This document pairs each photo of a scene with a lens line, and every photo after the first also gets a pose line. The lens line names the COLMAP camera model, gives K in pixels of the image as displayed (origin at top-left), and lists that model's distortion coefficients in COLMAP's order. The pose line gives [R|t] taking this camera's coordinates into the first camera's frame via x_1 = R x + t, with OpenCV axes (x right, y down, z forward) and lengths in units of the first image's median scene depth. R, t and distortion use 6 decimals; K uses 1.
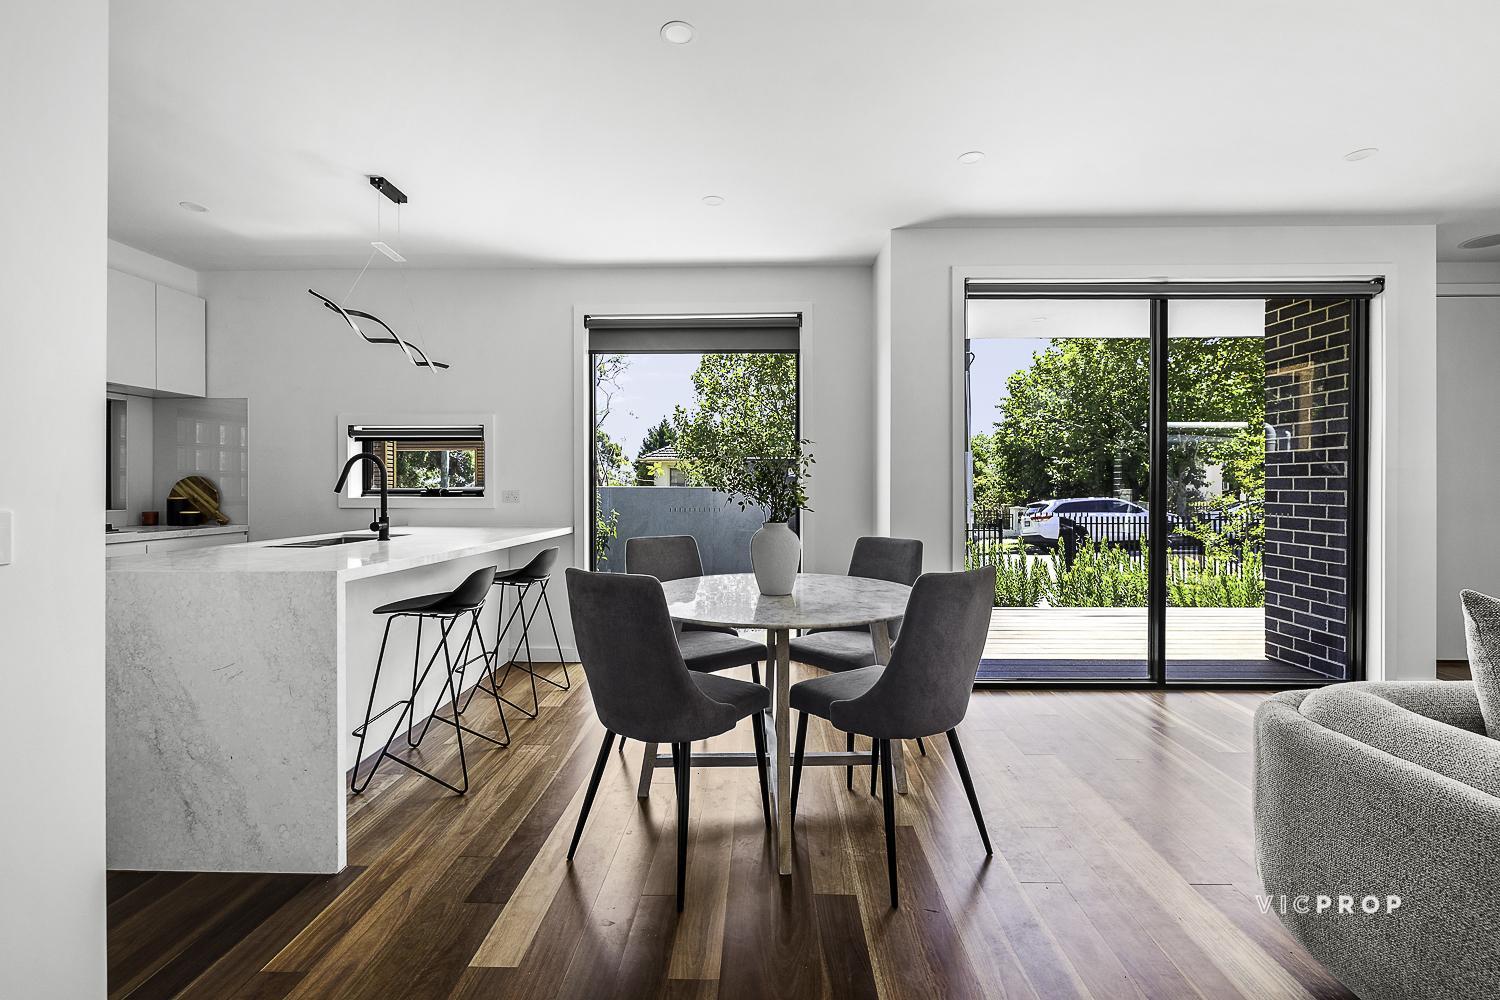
lens RADIAL K [[637.3, 0, 746.5], [0, 637.3, 490.6], [0, 0, 1]] dist [0.006847, -0.001060]
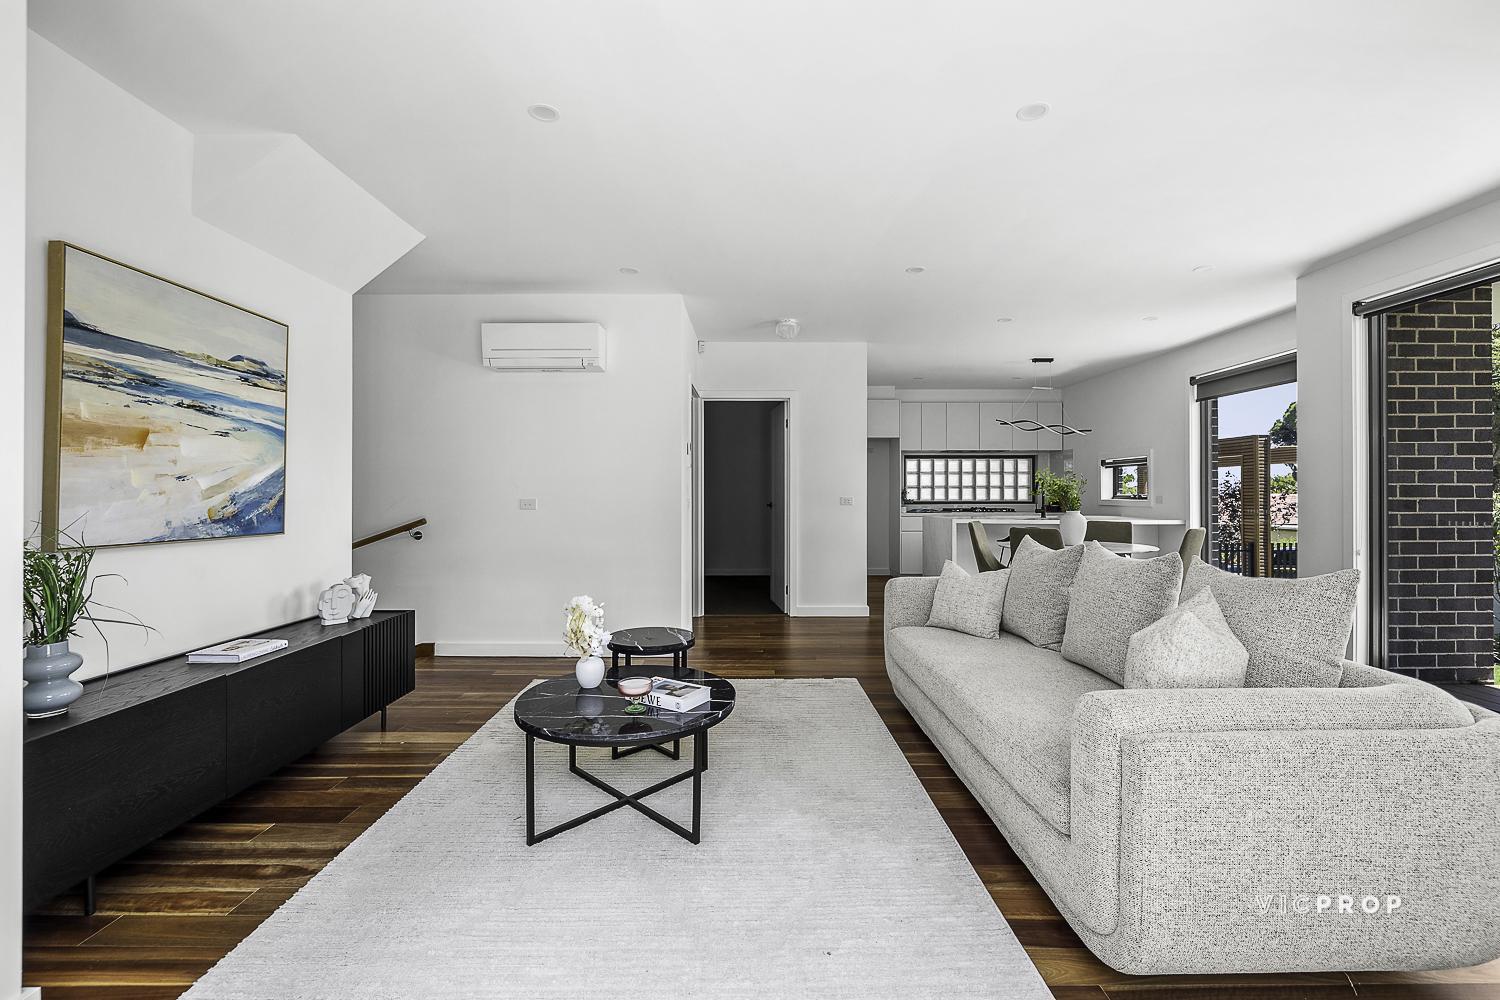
lens RADIAL K [[637.3, 0, 752.9], [0, 637.3, 494.2], [0, 0, 1]] dist [0.006847, -0.001060]
pose [[0.020661, -0.001117, -0.999786, 0.241463], [-0.003606, 0.999993, -0.001192, 0.000533], [0.999780, 0.003630, 0.020657, -0.009287]]
